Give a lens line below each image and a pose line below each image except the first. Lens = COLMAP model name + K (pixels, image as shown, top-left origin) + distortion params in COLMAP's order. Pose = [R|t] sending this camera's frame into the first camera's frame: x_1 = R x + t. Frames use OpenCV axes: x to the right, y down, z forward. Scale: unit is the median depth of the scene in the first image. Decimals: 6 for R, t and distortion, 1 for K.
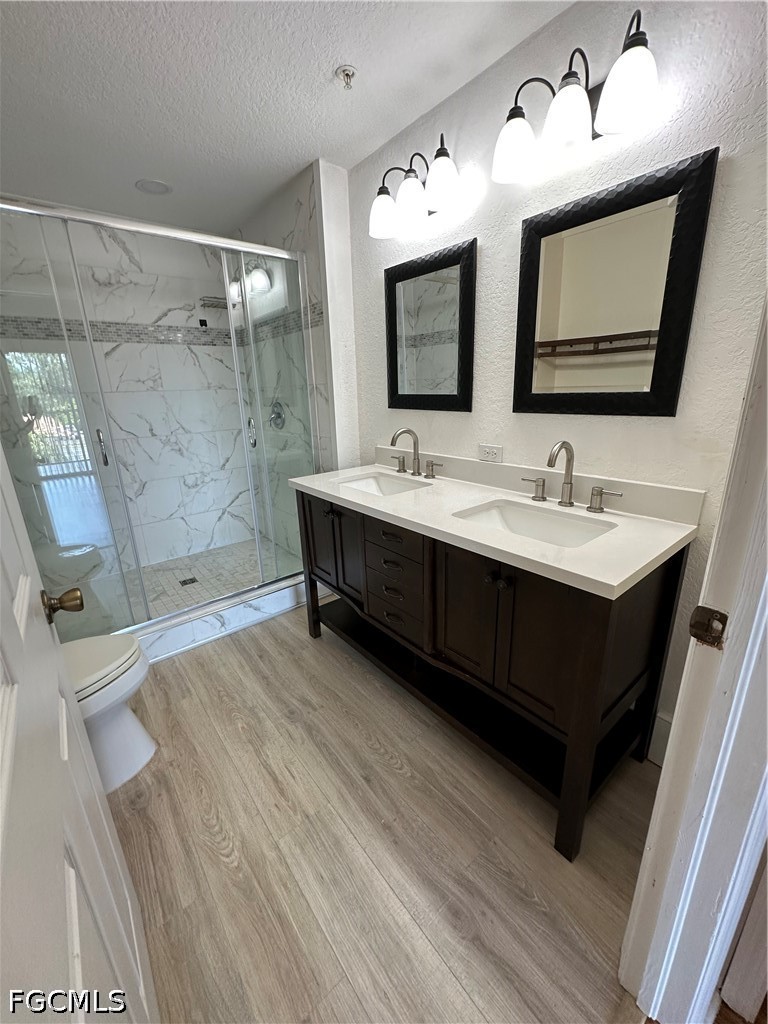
lens RADIAL K [[410.3, 0, 384.6], [0, 410.3, 511.9], [0, 0, 1]] dist [-0.004244, 0.001205]
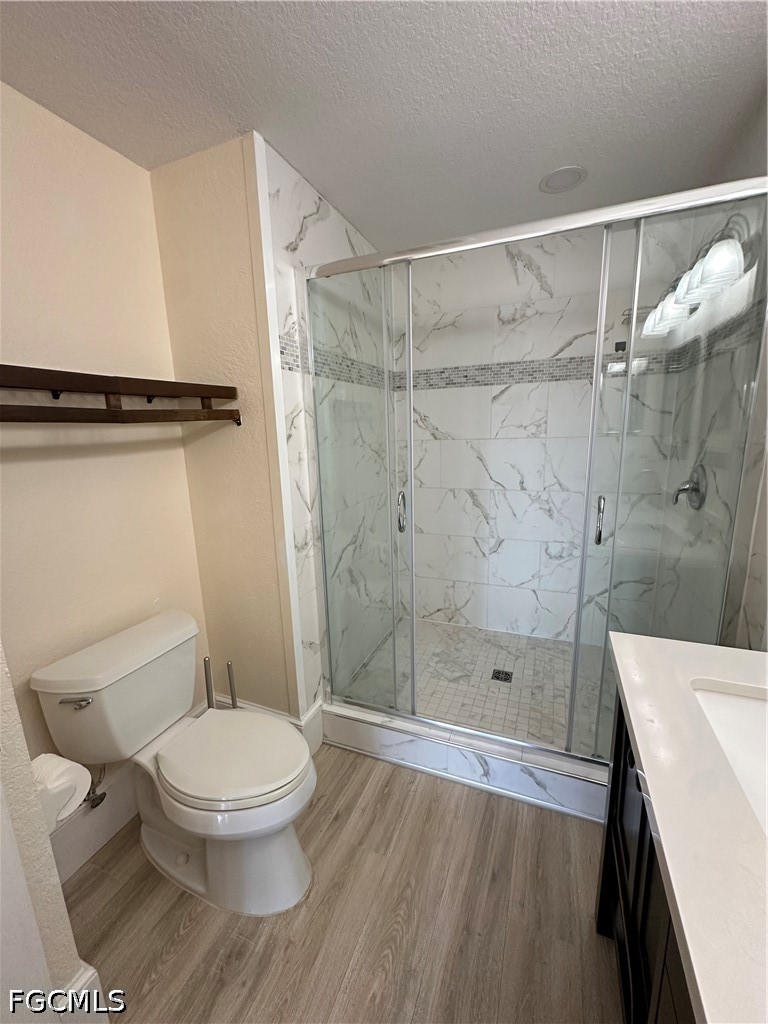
lens RADIAL K [[410.3, 0, 384.6], [0, 410.3, 511.9], [0, 0, 1]] dist [-0.004244, 0.001205]
pose [[0.479589, 0.190661, -0.856529, 0.033016], [-0.238899, 0.967608, 0.081622, -0.148906], [0.844347, 0.165479, 0.509603, 0.352780]]
